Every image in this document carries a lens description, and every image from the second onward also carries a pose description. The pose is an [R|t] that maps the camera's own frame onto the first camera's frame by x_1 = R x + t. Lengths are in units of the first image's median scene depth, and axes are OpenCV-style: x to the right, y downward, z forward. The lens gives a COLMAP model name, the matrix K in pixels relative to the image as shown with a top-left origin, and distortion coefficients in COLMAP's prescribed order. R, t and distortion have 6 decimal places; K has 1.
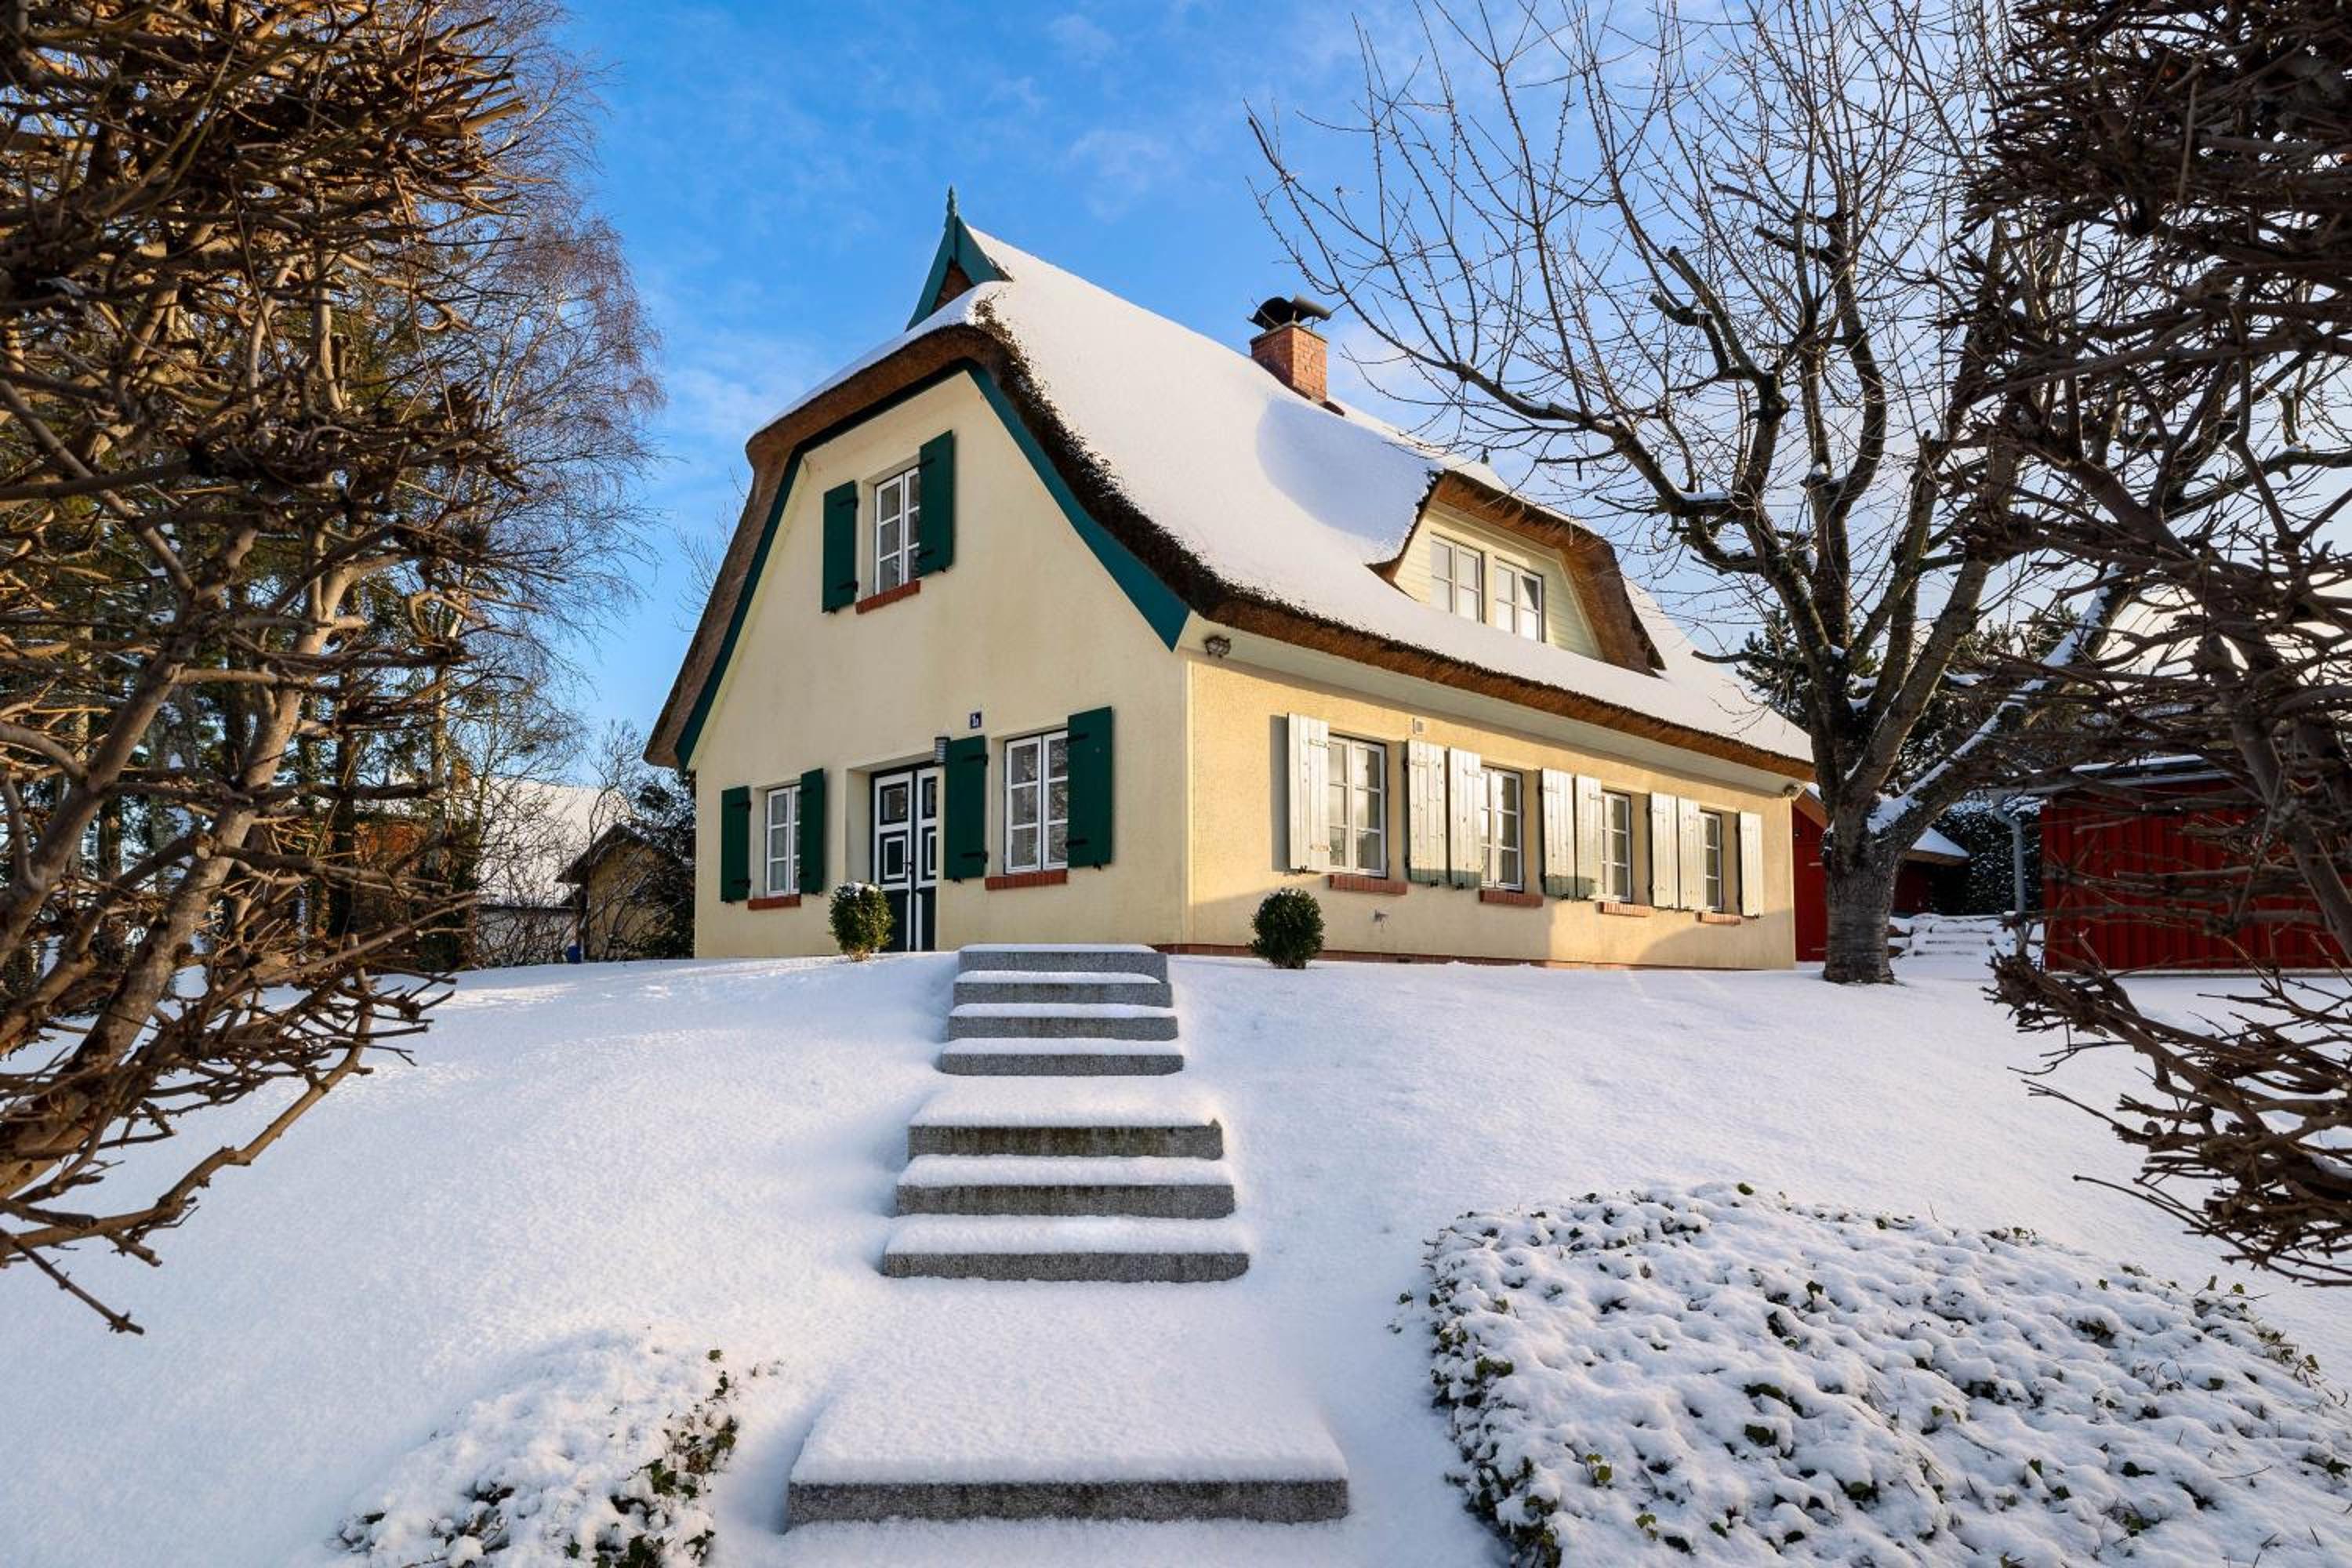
lens RADIAL K [[1164.6, 0, 1151.7], [0, 1164.6, 905.2], [0, 0, 1]] dist [0.000037, -0.000073]
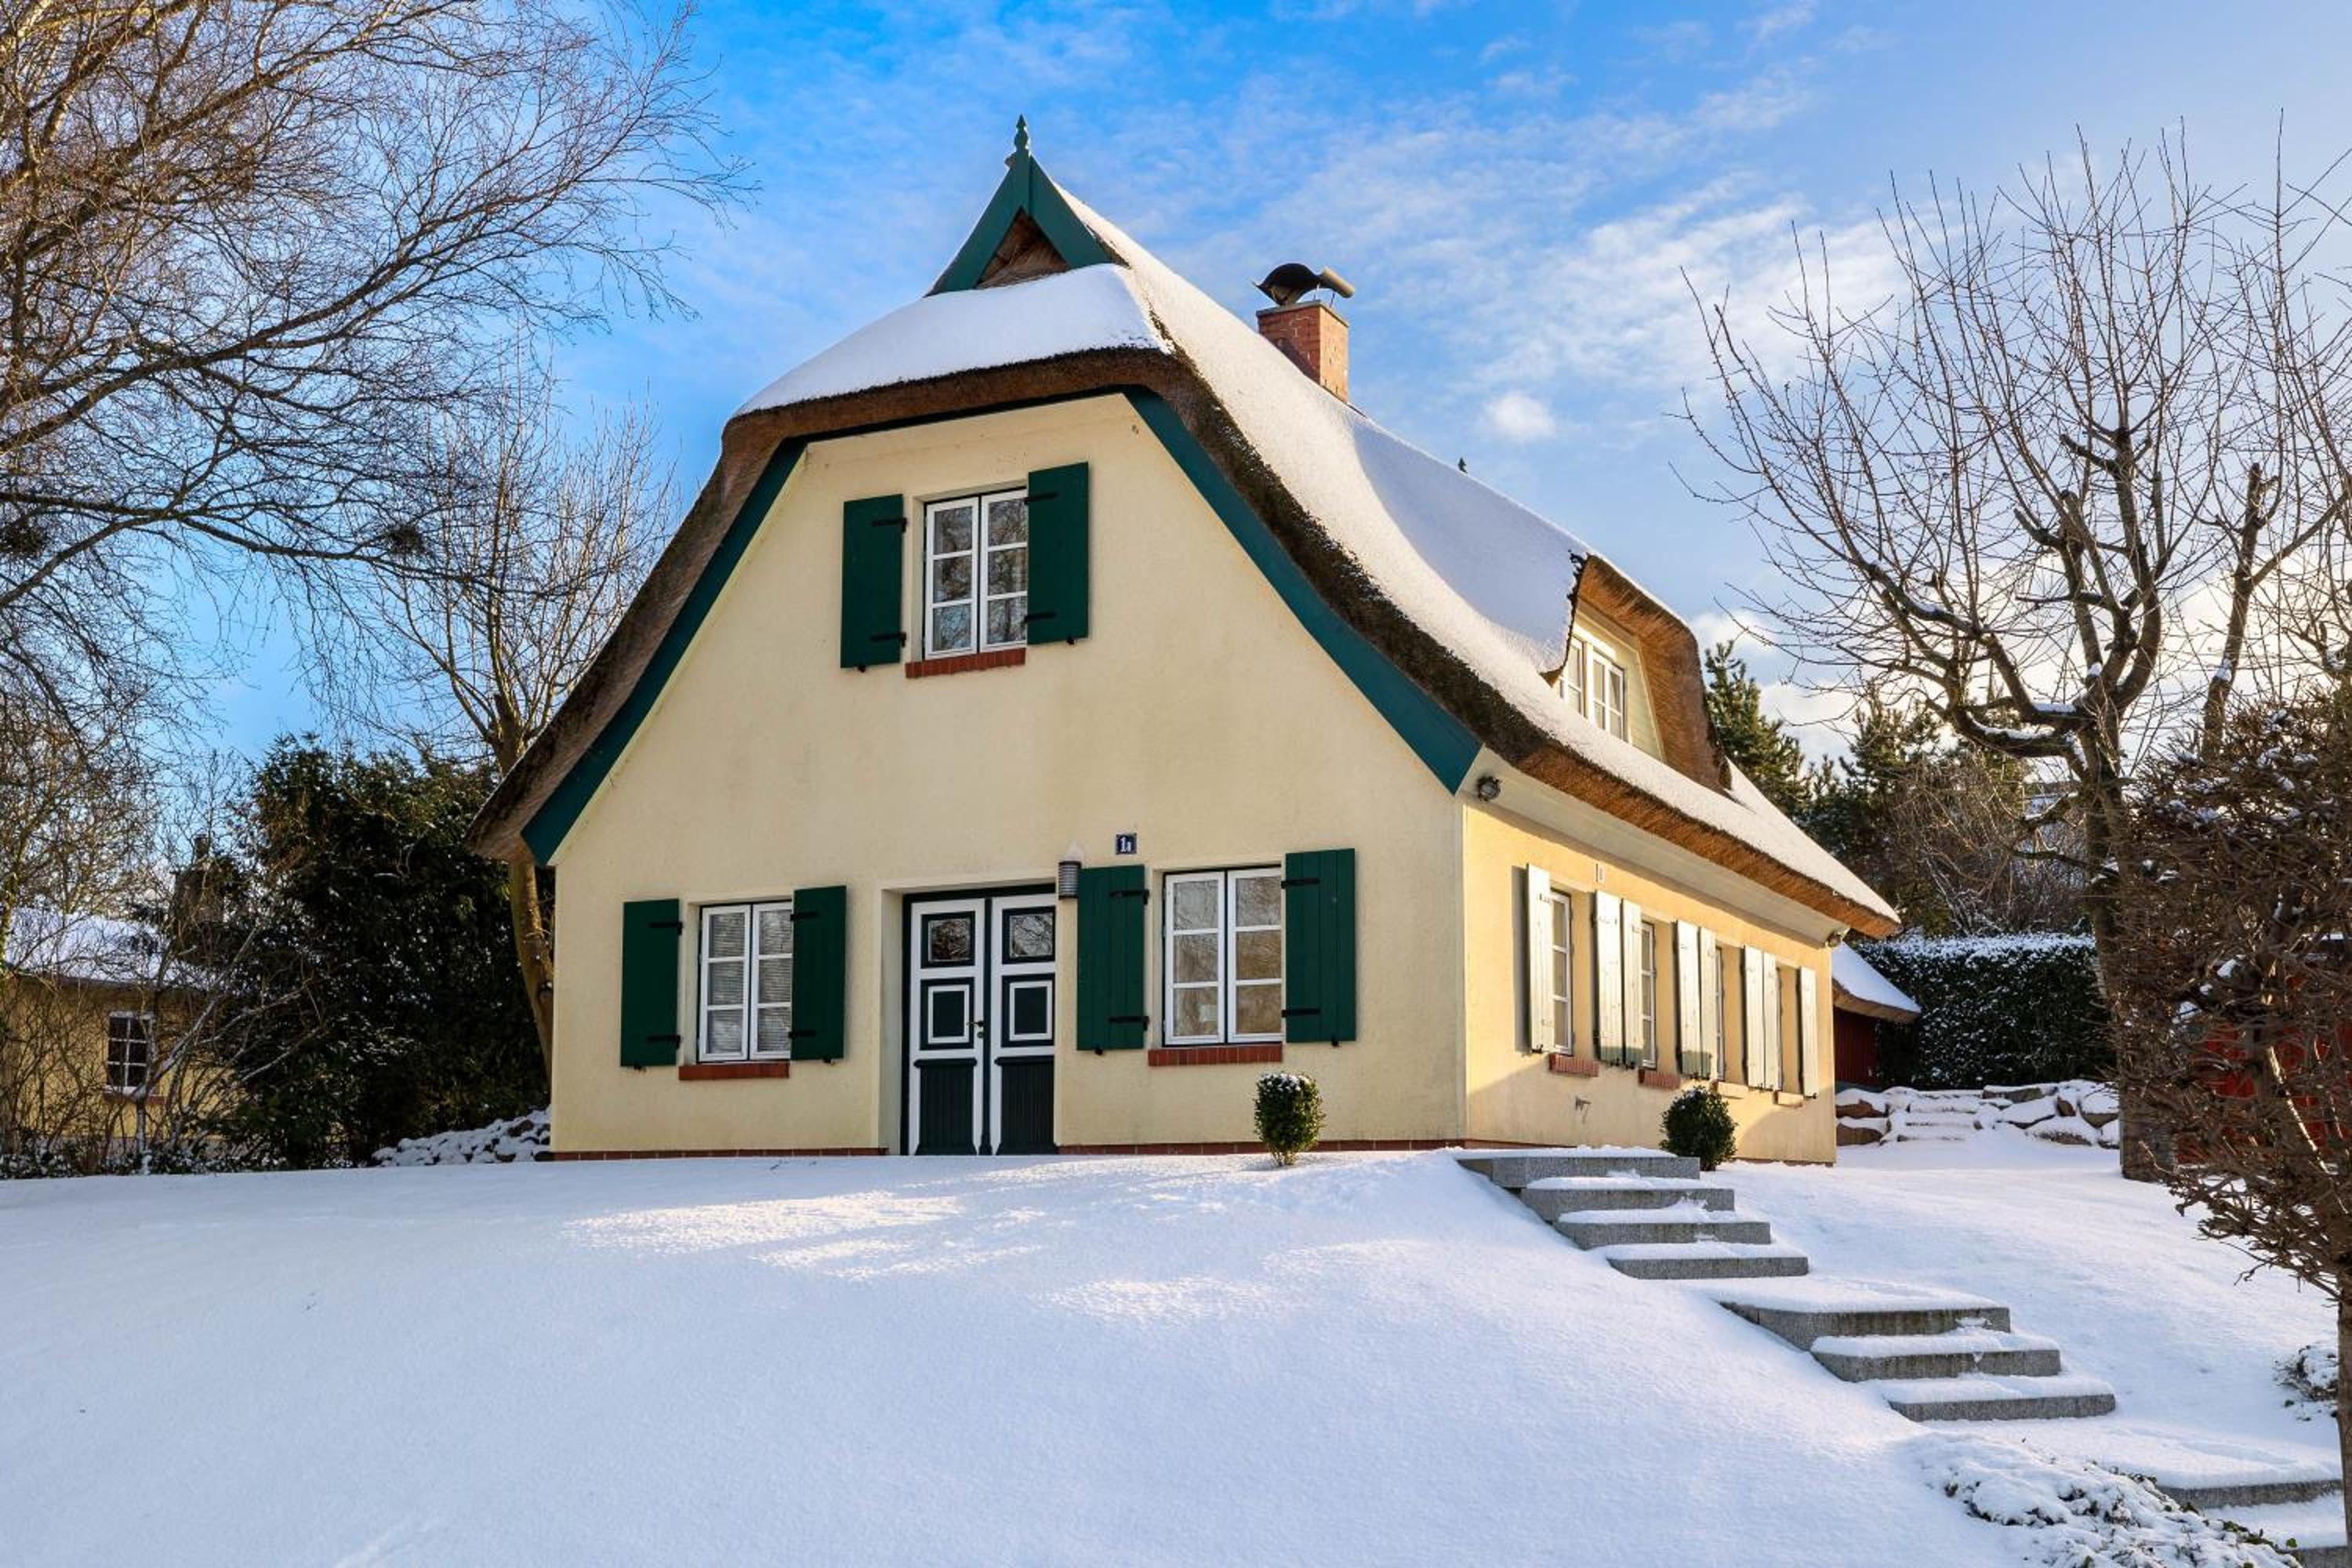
lens RADIAL K [[2069.5, 0, 1175.0], [0, 2069.5, 930.7], [0, 0, 1]] dist [-0.008668, 0.005158]
pose [[0.937494, 0.036627, 0.346070, -0.568567], [-0.018897, 0.998336, -0.054472, -0.026474], [-0.347489, 0.044527, 0.936626, -0.279096]]
